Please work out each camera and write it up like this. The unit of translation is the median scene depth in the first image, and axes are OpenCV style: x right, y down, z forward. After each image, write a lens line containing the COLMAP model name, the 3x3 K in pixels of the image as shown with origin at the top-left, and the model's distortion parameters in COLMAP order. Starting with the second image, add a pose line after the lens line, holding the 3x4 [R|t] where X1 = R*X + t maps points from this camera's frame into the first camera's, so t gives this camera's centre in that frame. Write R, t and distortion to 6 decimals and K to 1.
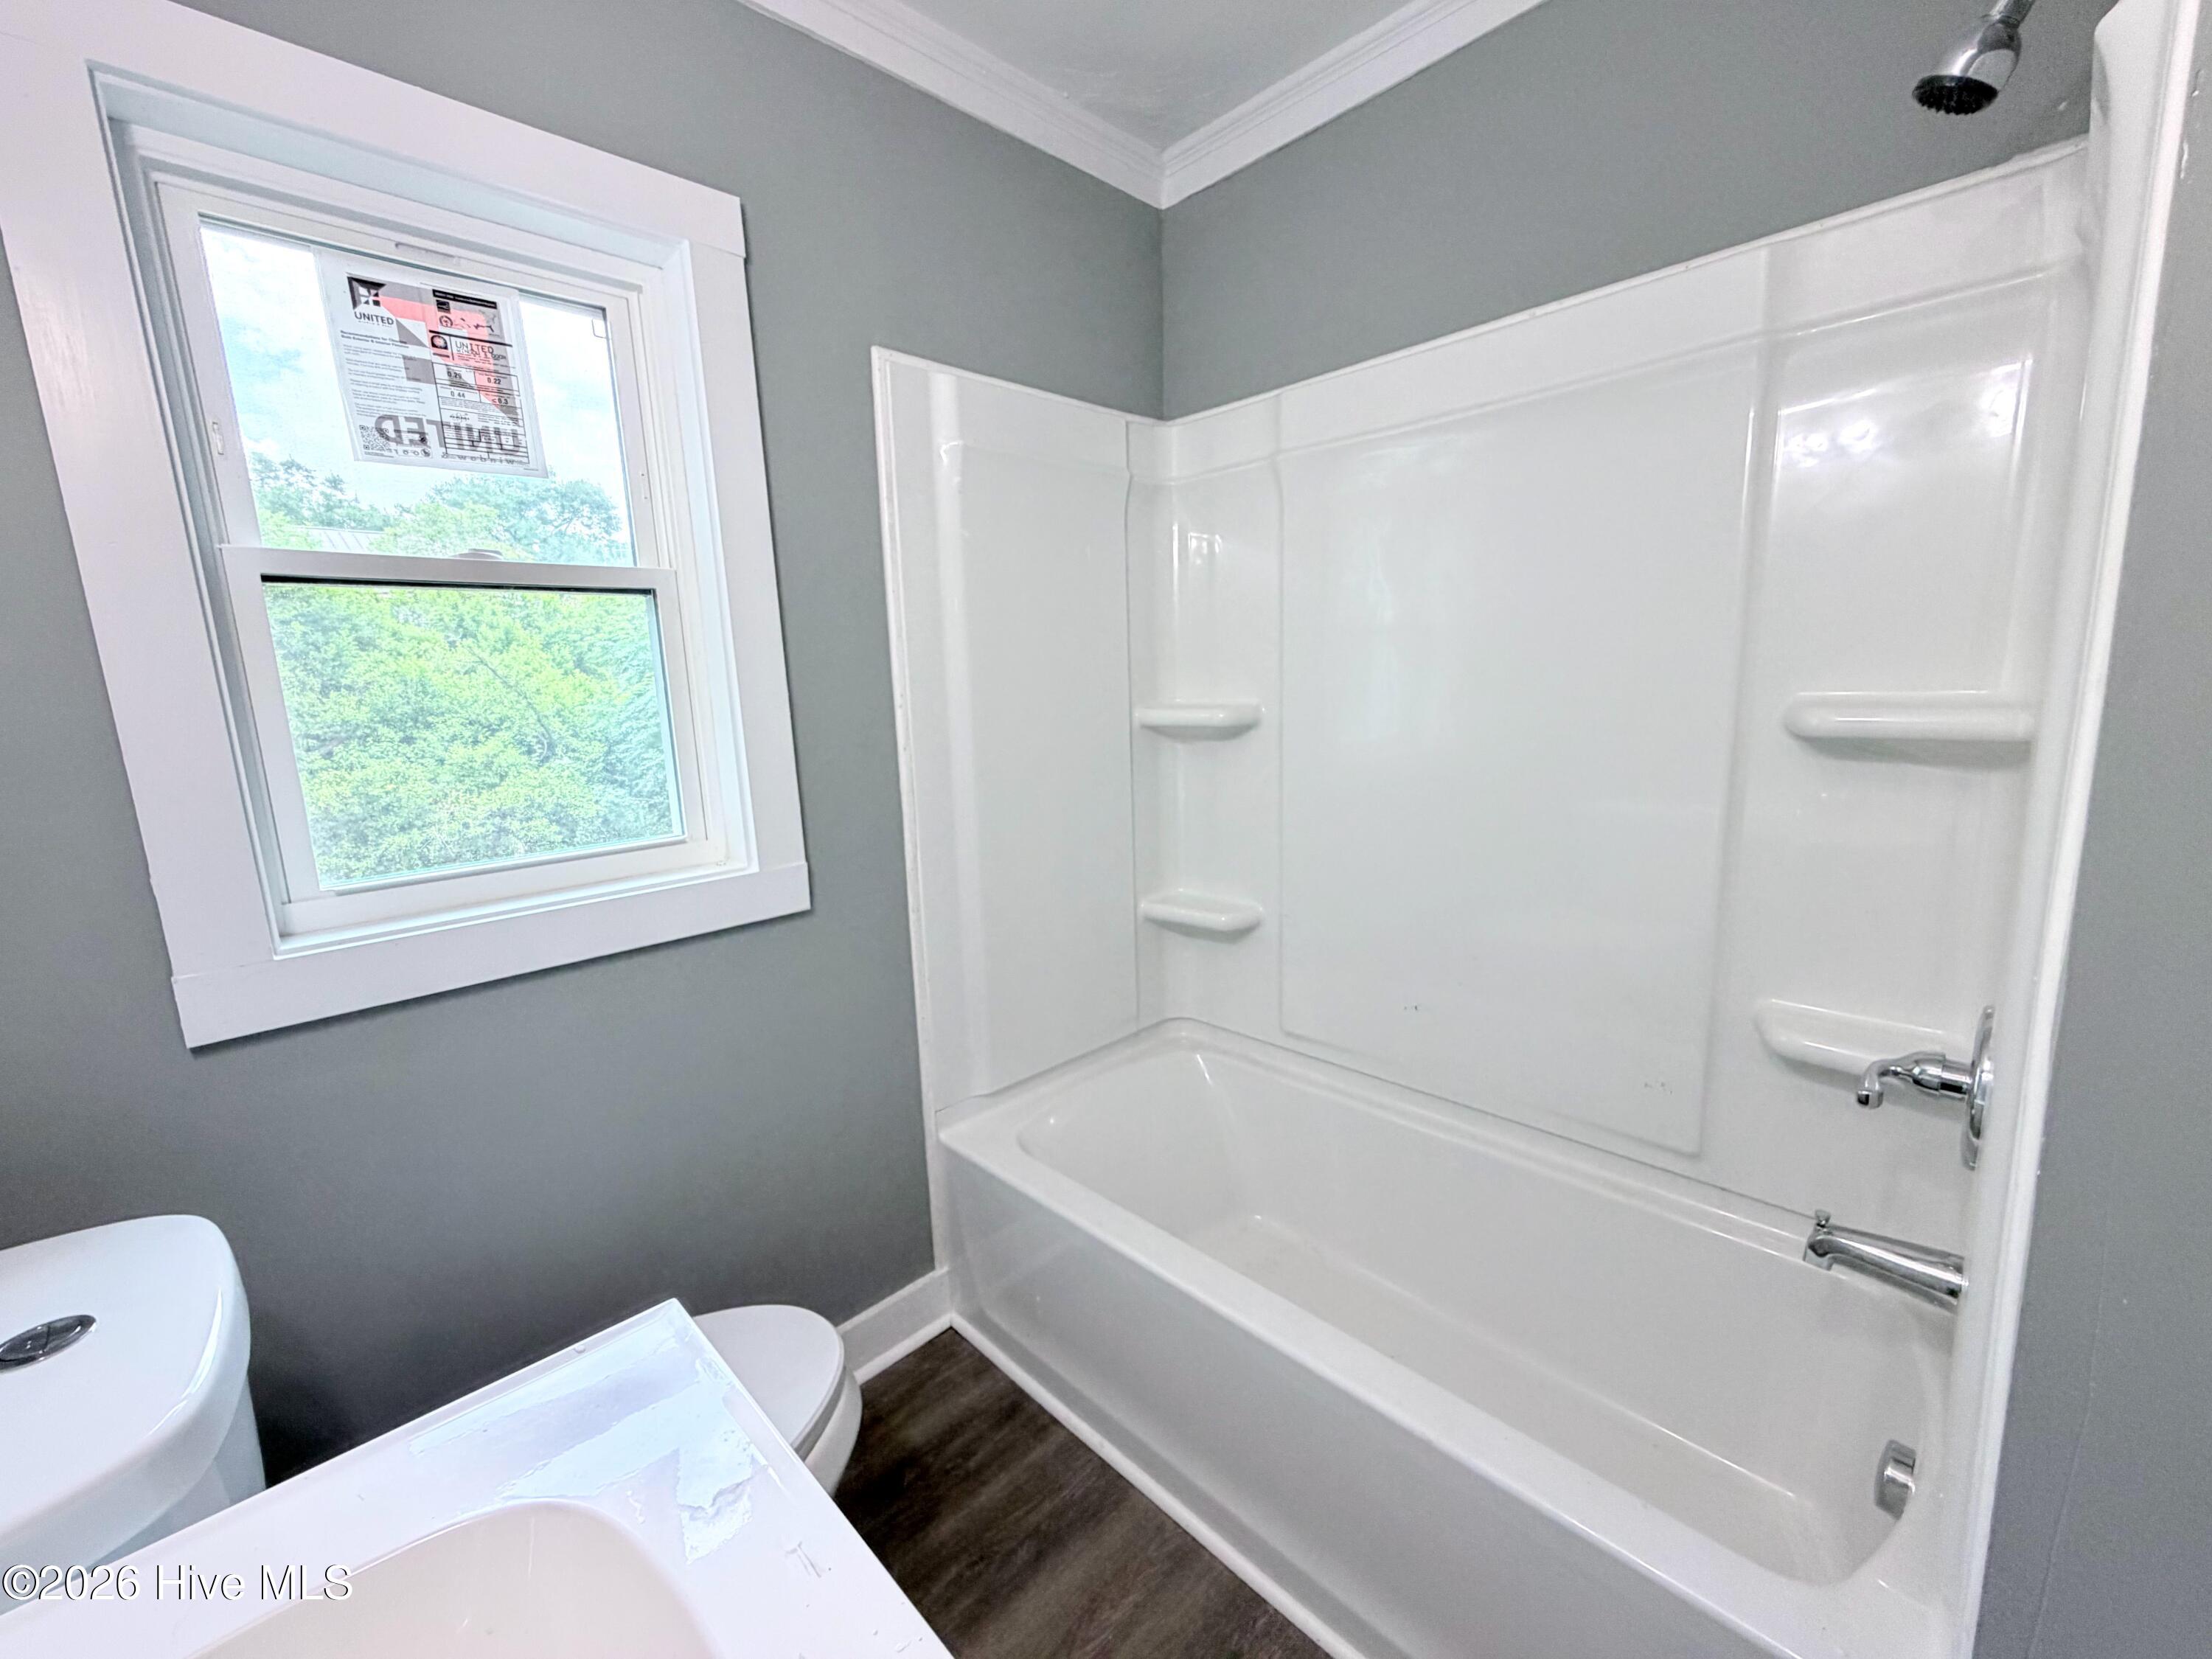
lens RADIAL K [[890.0, 0, 1102.2], [0, 890.0, 828.8], [0, 0, 1]] dist [0.000014, -0.000321]
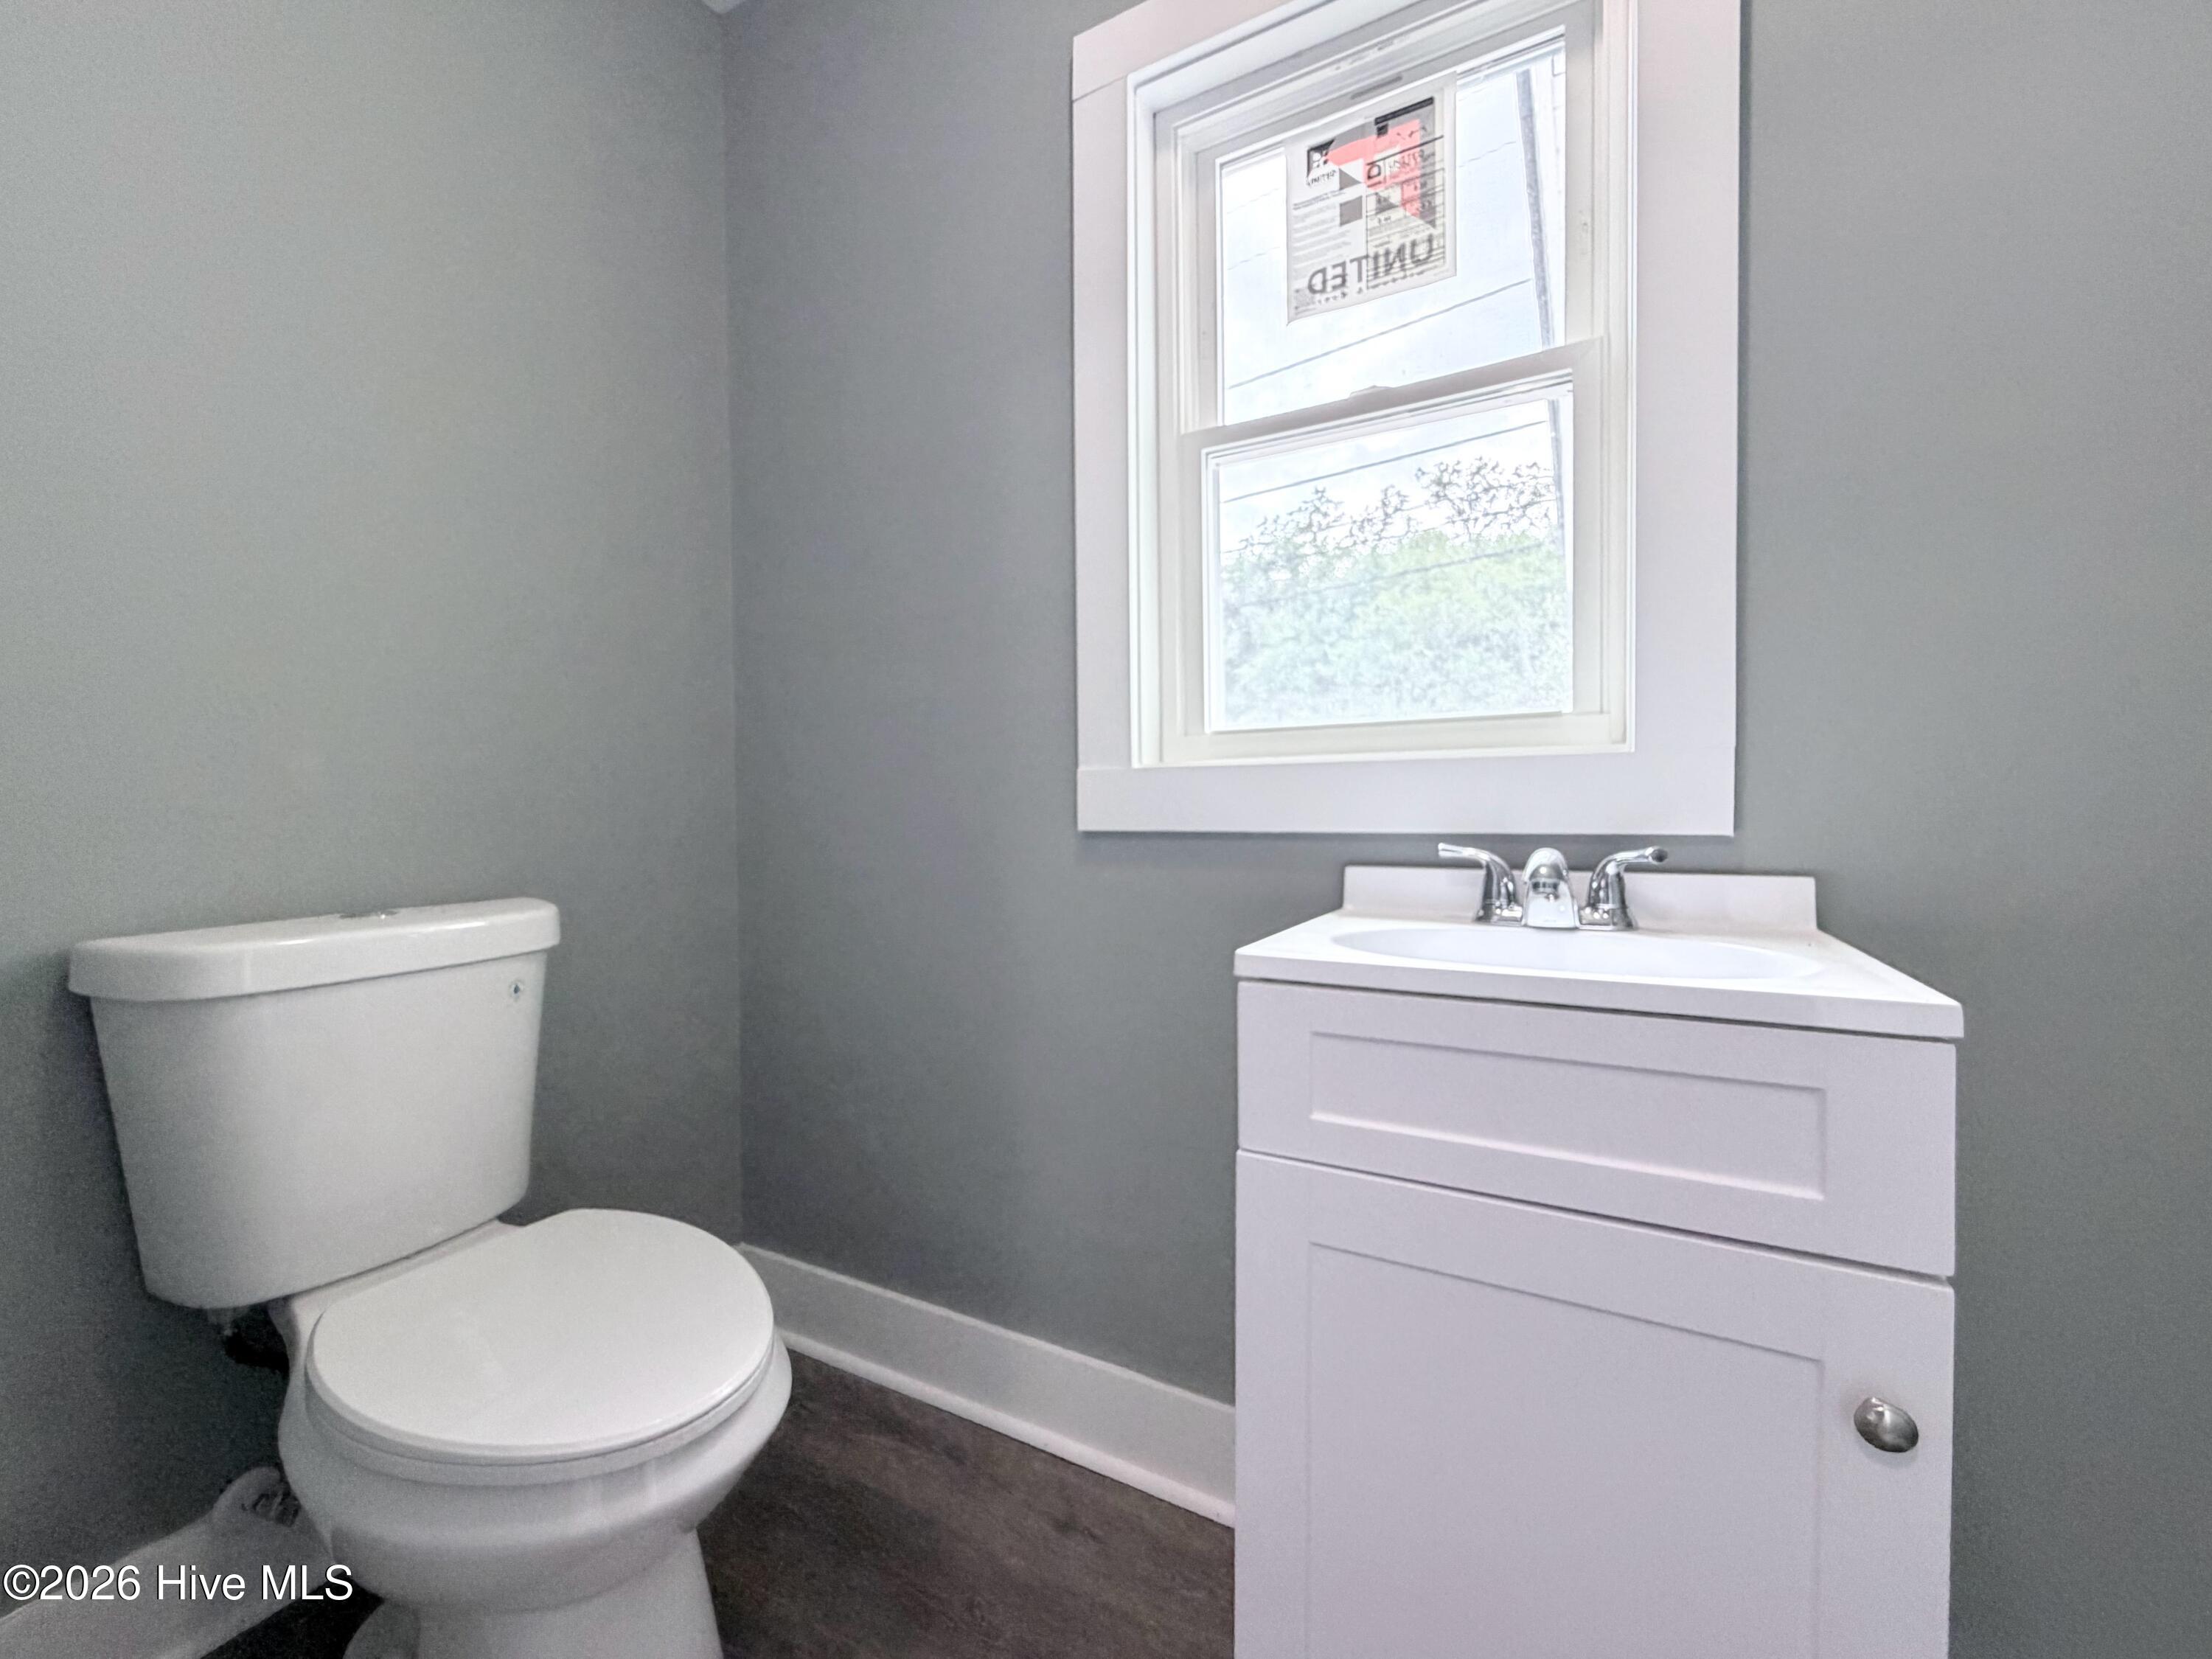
lens RADIAL K [[890.0, 0, 1102.2], [0, 890.0, 828.8], [0, 0, 1]] dist [0.000014, -0.000321]
pose [[0.300886, 0.076168, -0.950613, 0.131221], [-0.171692, 0.984844, 0.024567, 0.175729], [0.938077, 0.155821, 0.309403, 0.543119]]
